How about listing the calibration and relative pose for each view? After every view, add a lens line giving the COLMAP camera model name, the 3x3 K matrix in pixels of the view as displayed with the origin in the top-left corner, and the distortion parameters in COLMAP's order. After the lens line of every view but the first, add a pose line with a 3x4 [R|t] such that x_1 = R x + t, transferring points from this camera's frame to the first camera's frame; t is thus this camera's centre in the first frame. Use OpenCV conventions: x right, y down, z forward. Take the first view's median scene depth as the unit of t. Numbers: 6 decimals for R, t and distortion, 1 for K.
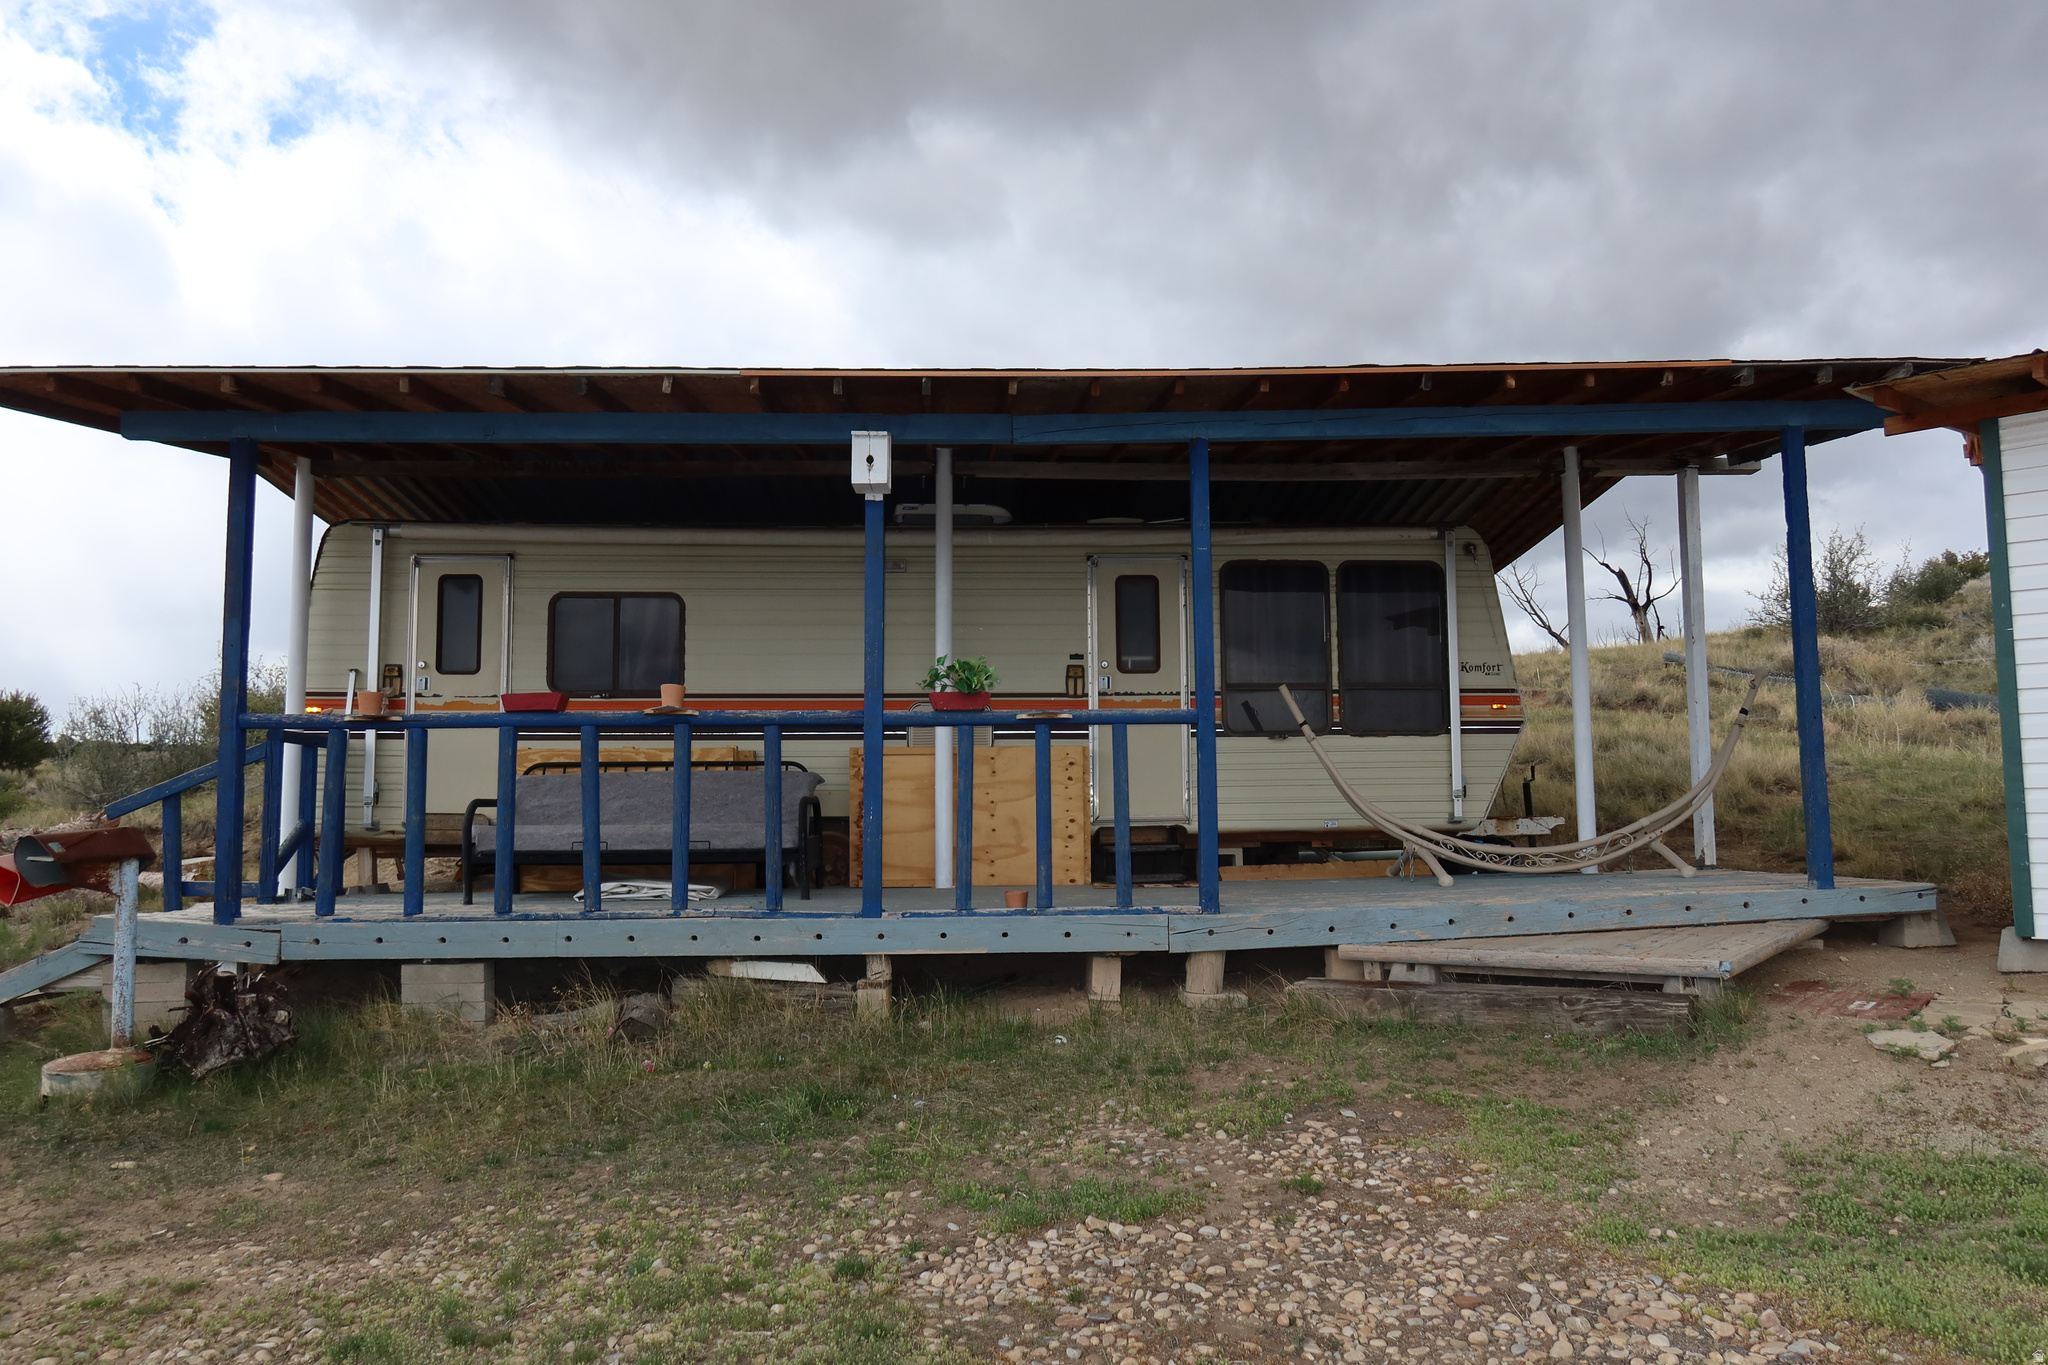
lens RADIAL K [[1415.2, 0, 1021.5], [0, 1415.2, 694.6], [0, 0, 1]] dist [-0.020017, 0.007538]
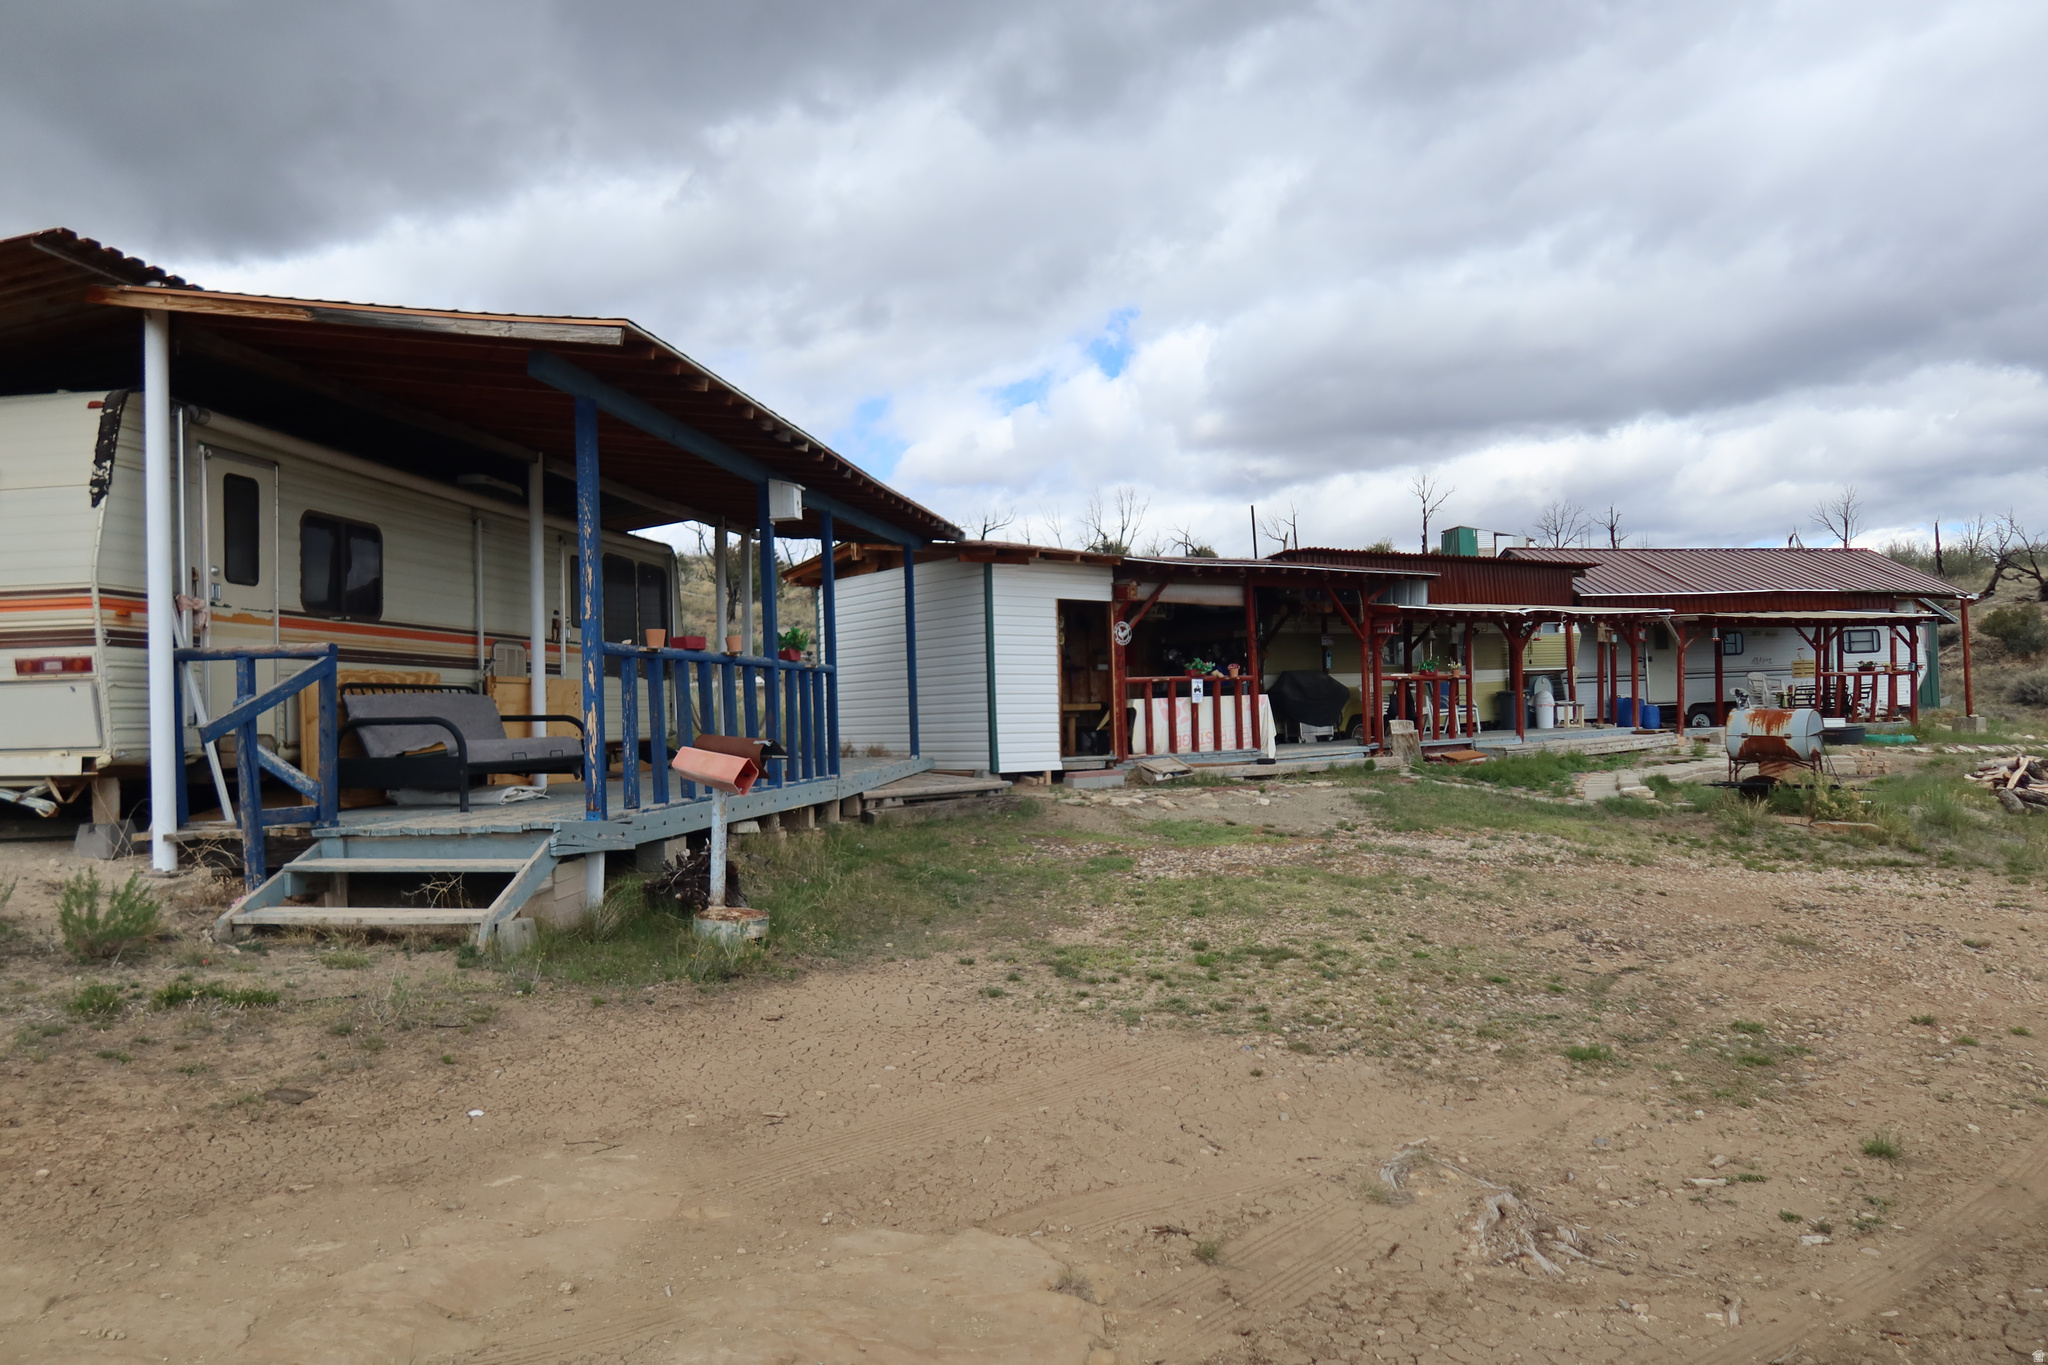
lens RADIAL K [[1415.2, 0, 1021.5], [0, 1415.2, 694.6], [0, 0, 1]] dist [-0.020017, 0.007538]
pose [[0.194064, 0.017684, 0.980829, -1.199813], [-0.054701, 0.998477, -0.007179, 0.036370], [-0.979463, -0.052259, 0.194736, 0.321806]]
